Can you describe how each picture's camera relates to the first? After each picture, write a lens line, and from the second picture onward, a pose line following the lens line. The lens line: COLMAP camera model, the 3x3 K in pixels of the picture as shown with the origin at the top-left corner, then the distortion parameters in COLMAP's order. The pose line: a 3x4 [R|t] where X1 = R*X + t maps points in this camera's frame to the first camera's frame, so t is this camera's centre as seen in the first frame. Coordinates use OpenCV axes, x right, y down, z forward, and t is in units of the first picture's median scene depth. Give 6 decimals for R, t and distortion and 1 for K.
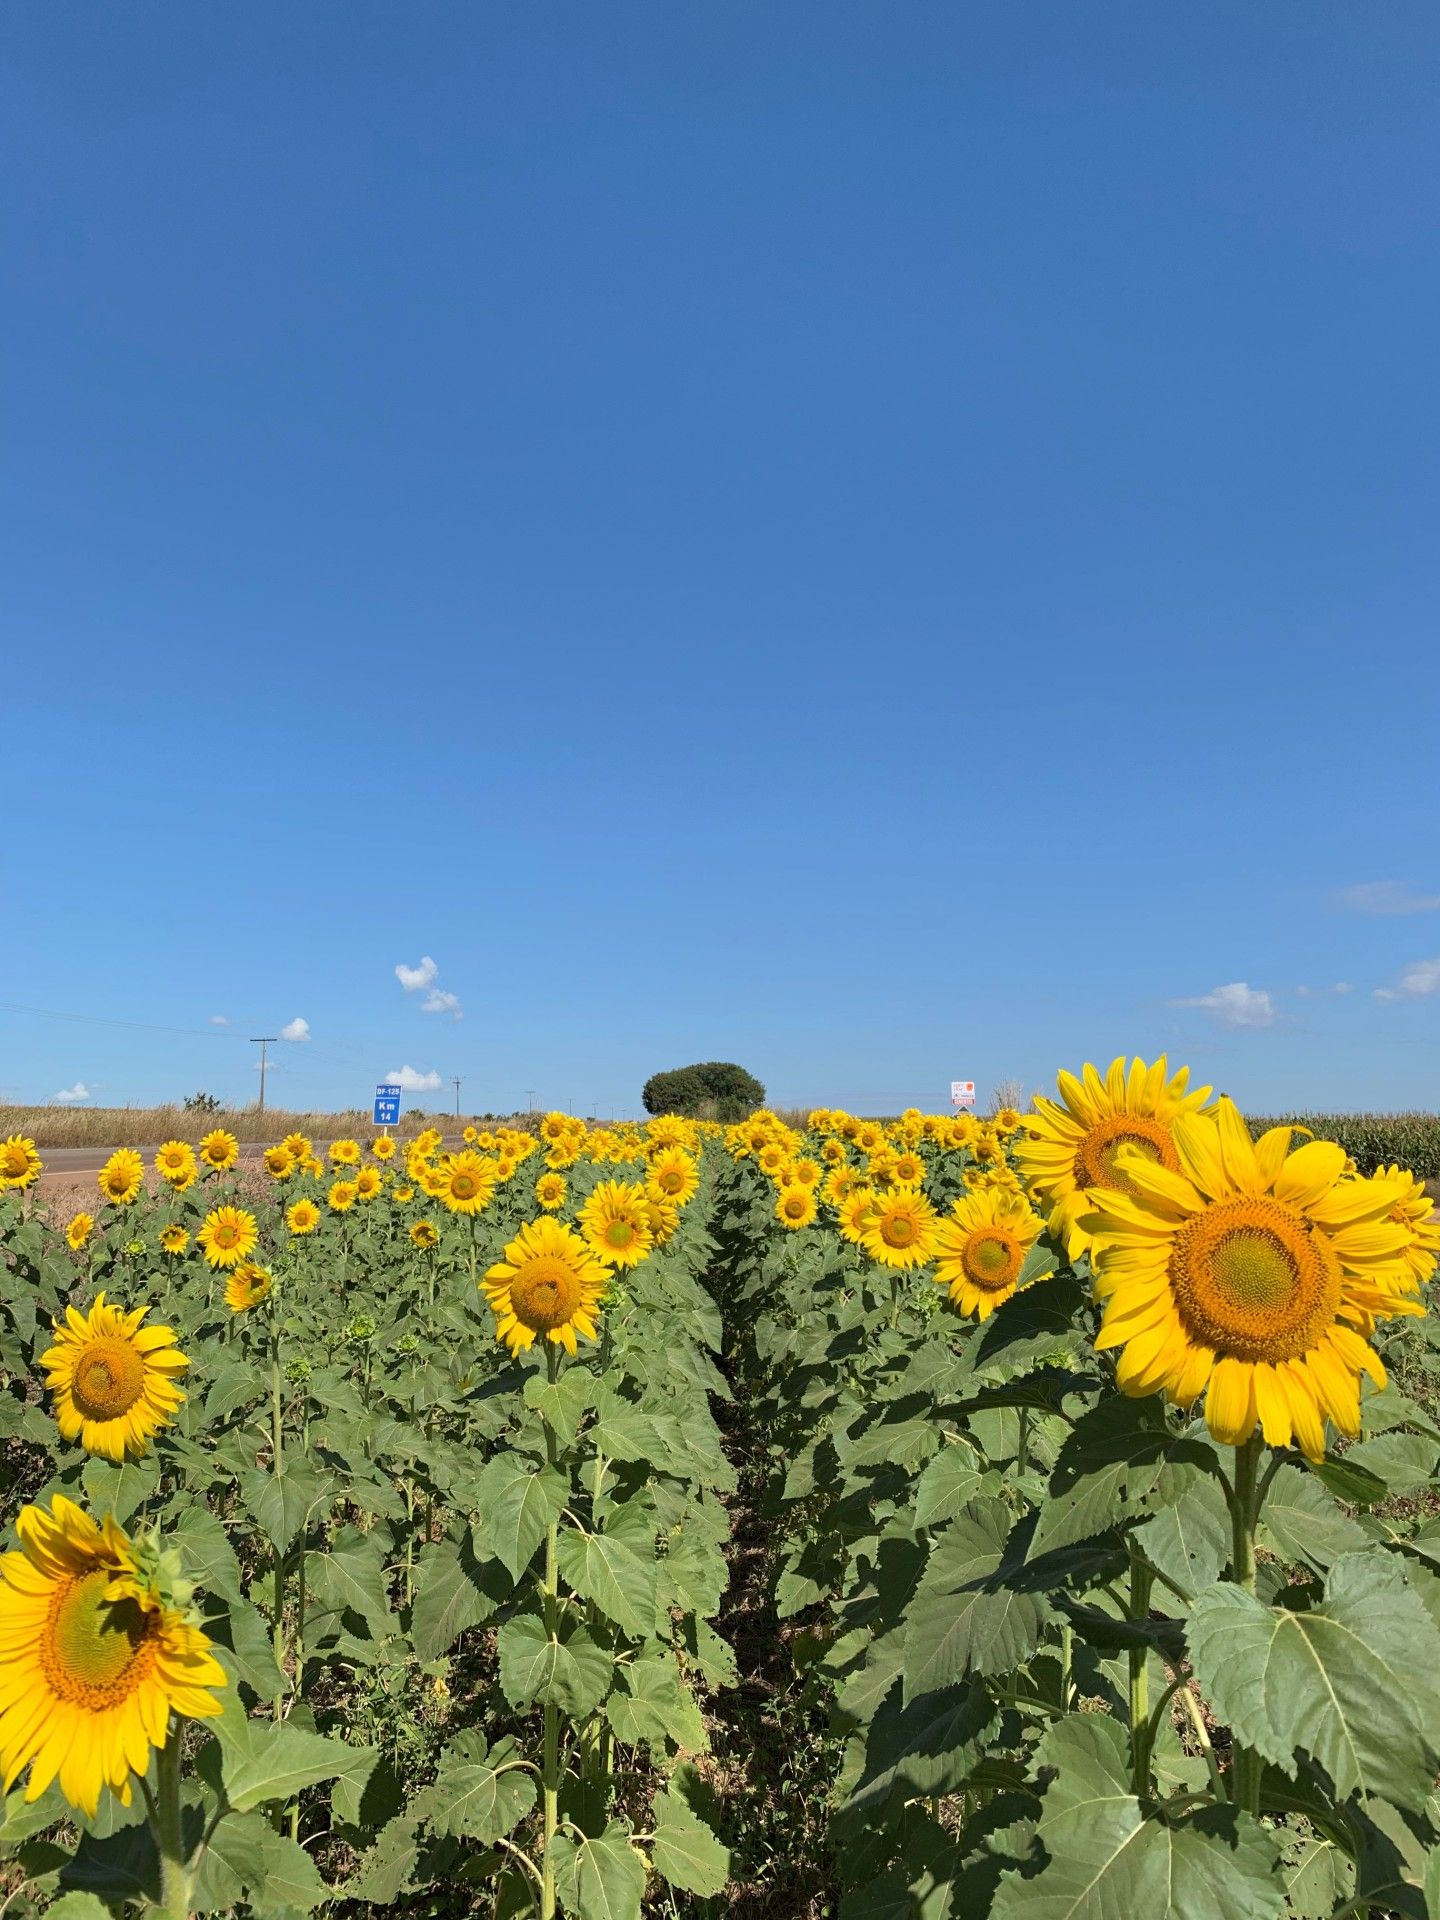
lens RADIAL K [[1476.2, 0, 723.6], [0, 1476.2, 959.2], [0, 0, 1]] dist [0.042388, 0.000870]
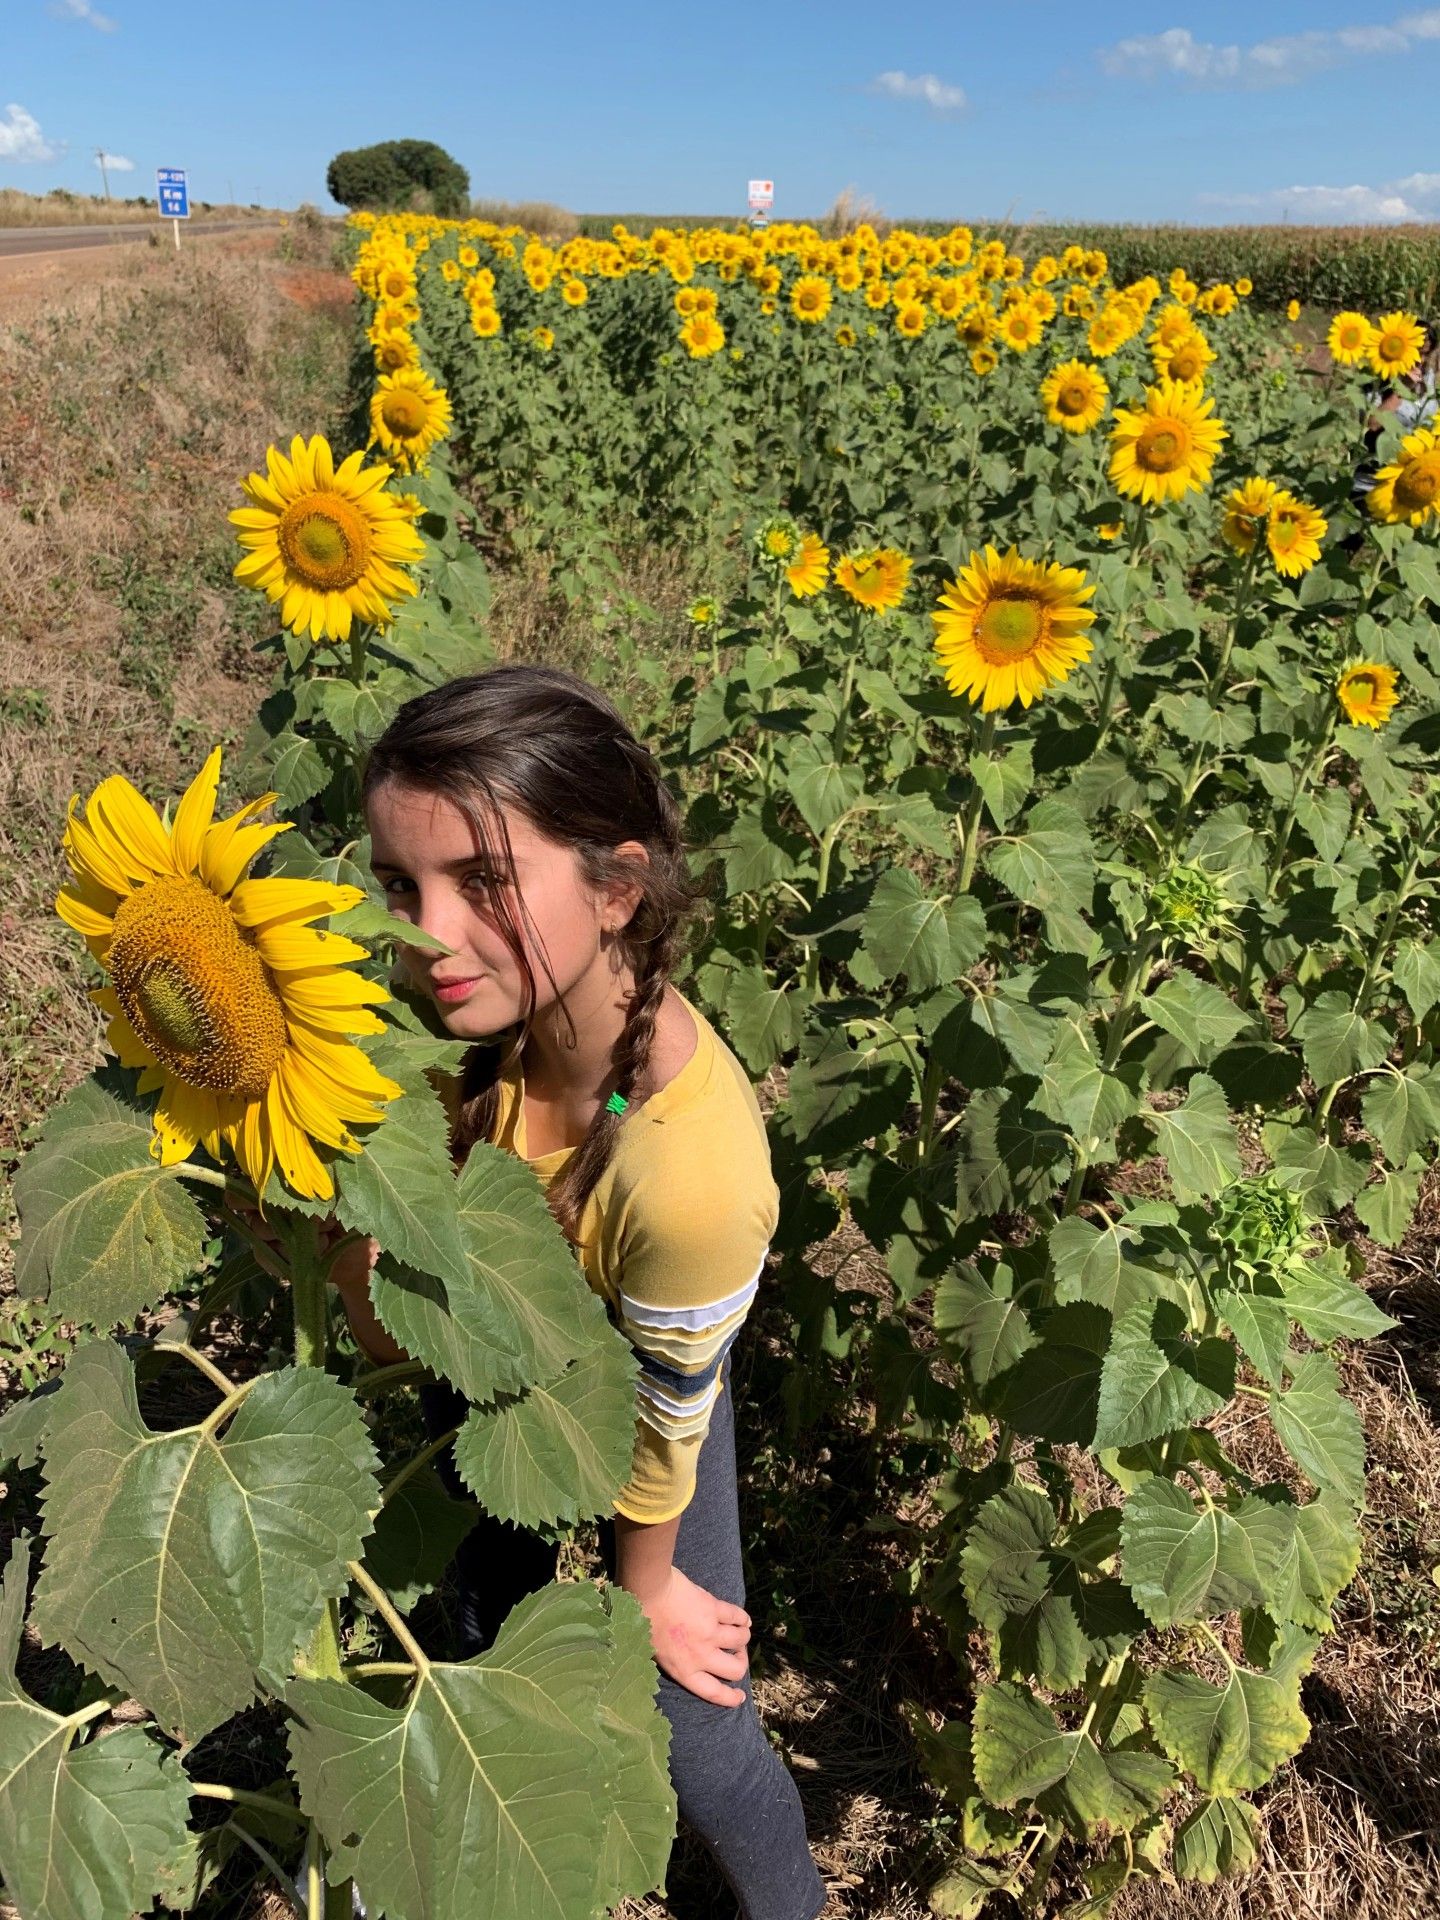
lens RADIAL K [[1460.5, 0, 717.2], [0, 1460.5, 957.7], [0, 0, 1]] dist [0.005258, -0.001063]
pose [[0.980314, -0.069785, 0.184699, -0.081803], [-0.042593, 0.838686, 0.542947, -0.010450], [-0.192794, -0.540125, 0.819204, -0.066284]]
